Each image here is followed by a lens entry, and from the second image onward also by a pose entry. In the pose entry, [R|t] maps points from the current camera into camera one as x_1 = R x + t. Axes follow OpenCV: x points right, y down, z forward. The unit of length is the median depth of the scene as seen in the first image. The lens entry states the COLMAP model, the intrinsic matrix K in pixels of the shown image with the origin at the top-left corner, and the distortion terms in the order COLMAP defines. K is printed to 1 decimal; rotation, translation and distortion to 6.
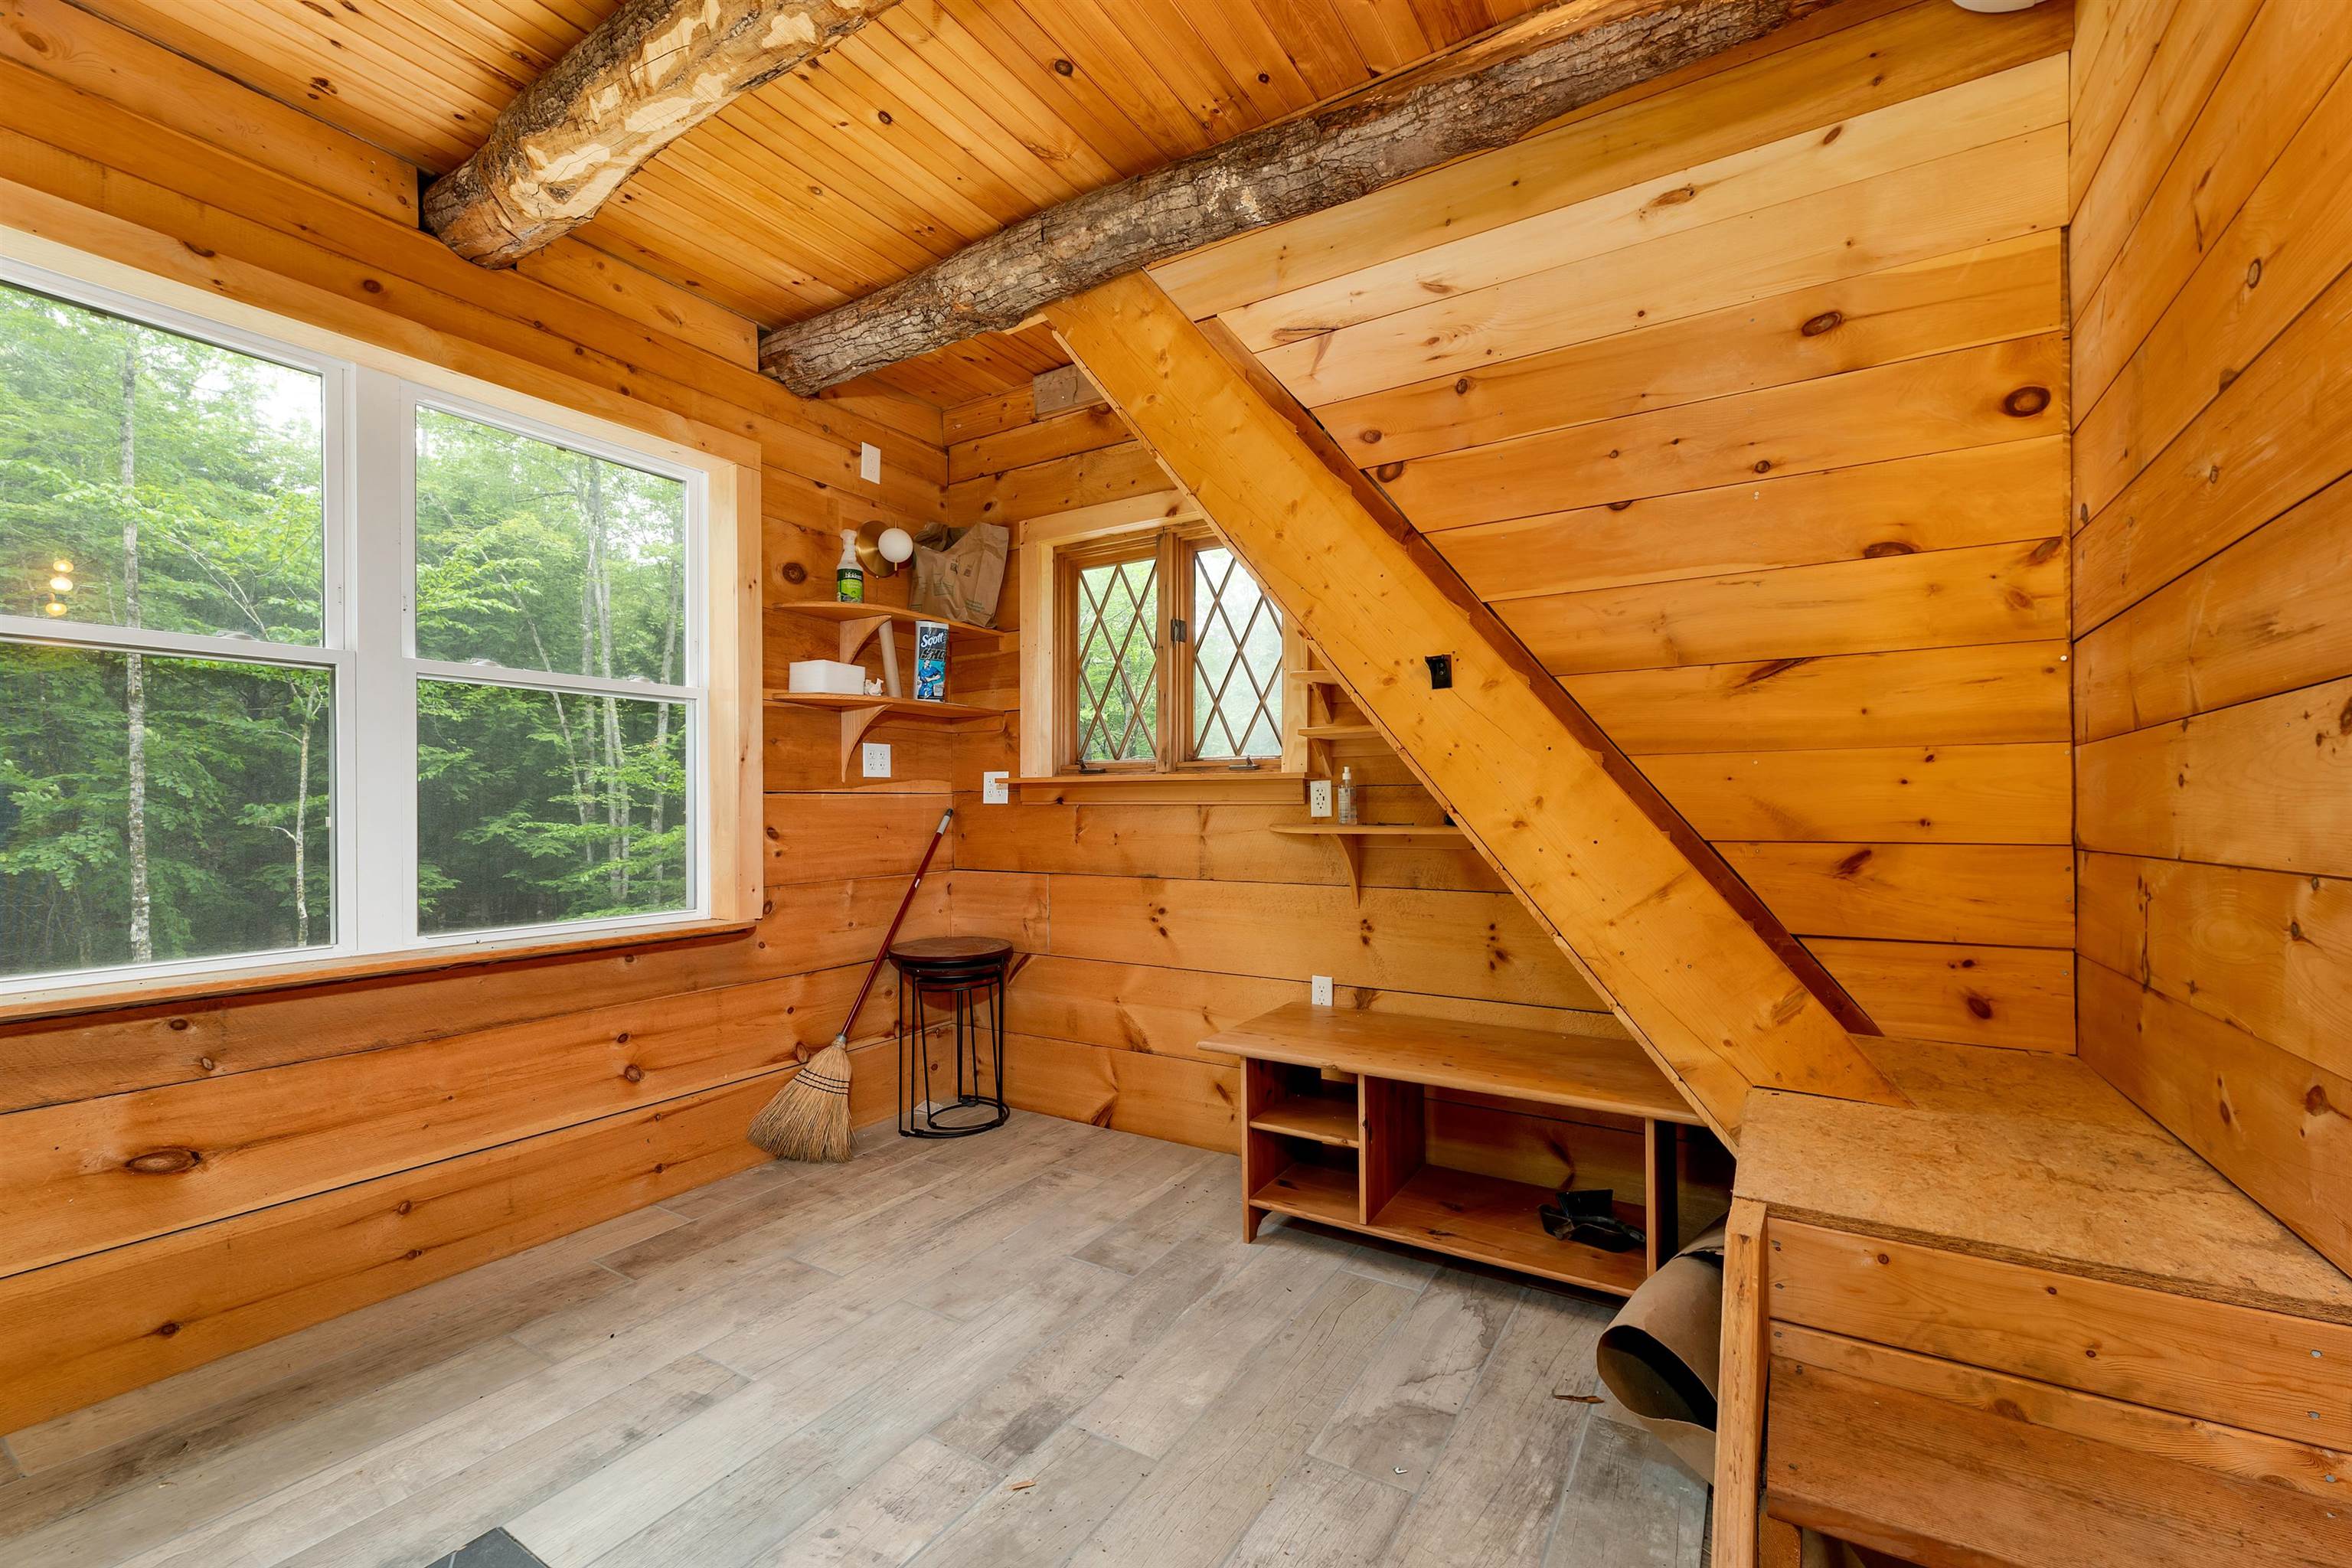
lens RADIAL K [[987.8, 0, 1169.1], [0, 987.8, 802.7], [0, 0, 1]] dist [0.008565, -0.000355]
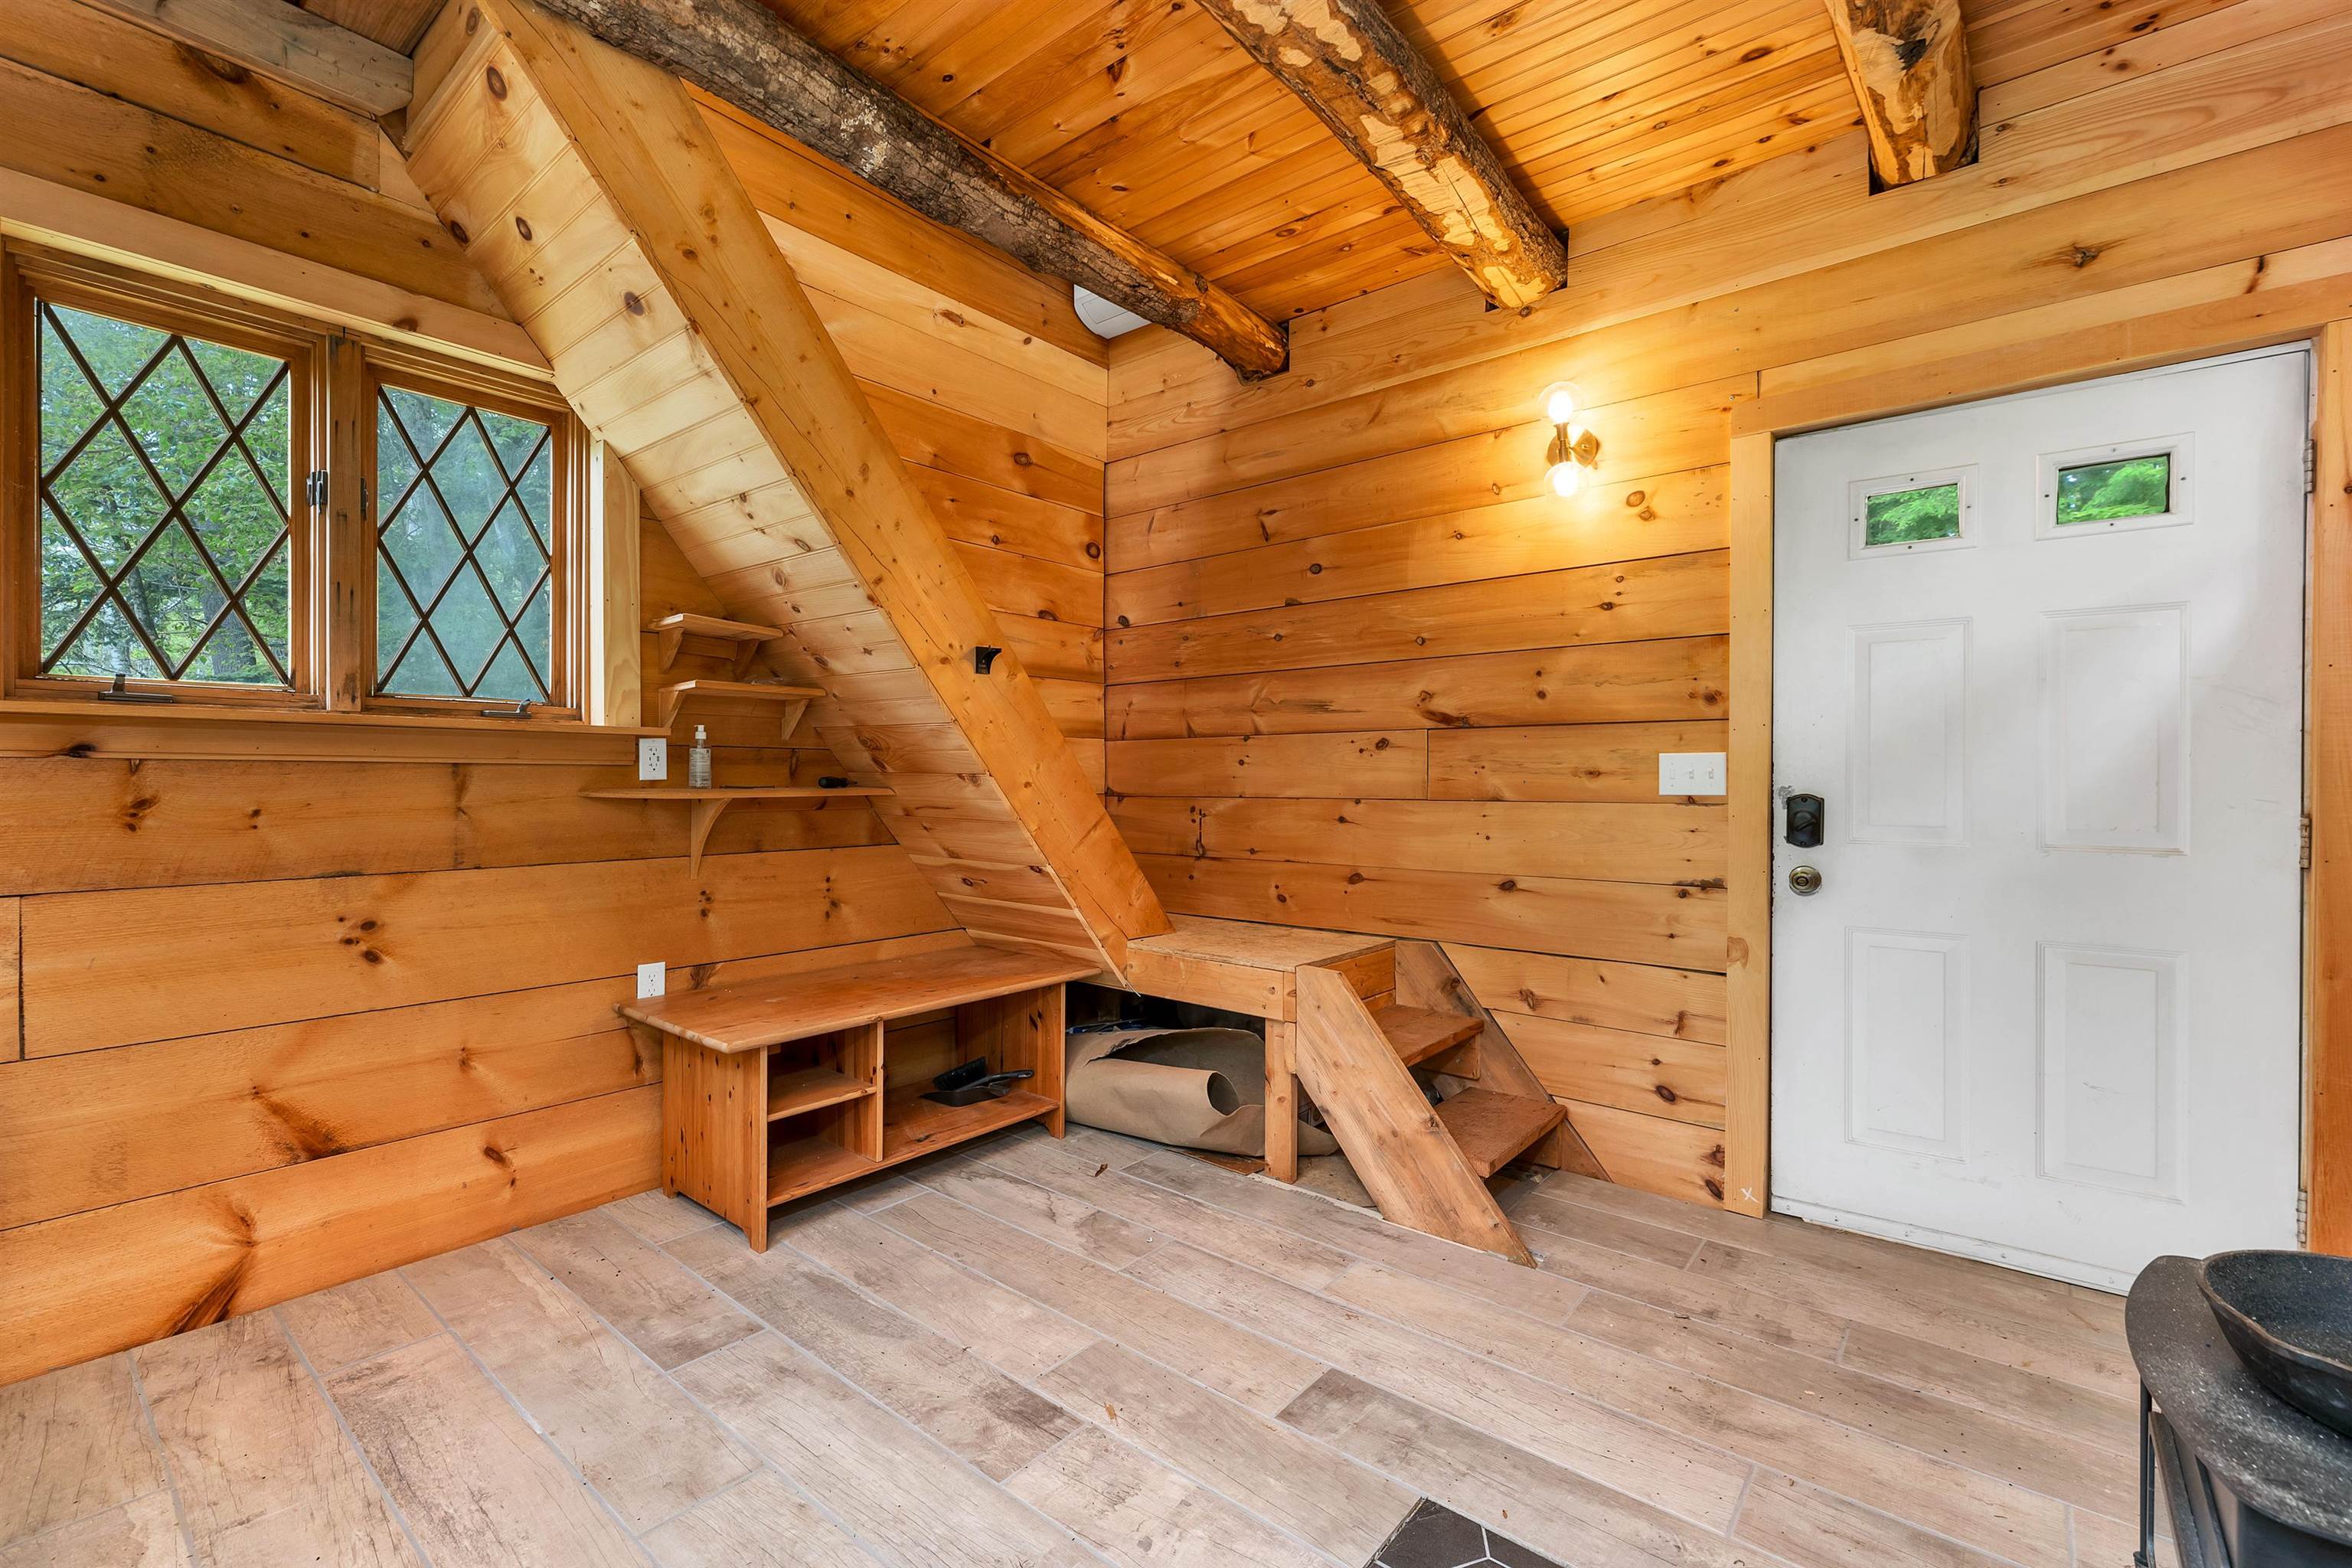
lens RADIAL K [[987.8, 0, 1159.7], [0, 987.8, 774.1], [0, 0, 1]] dist [0.008565, -0.000355]
pose [[0.147124, 0.002357, 0.989115, -0.831837], [-0.012552, 0.999921, -0.000516, 0.005245], [-0.989038, -0.012339, 0.147142, 0.560190]]
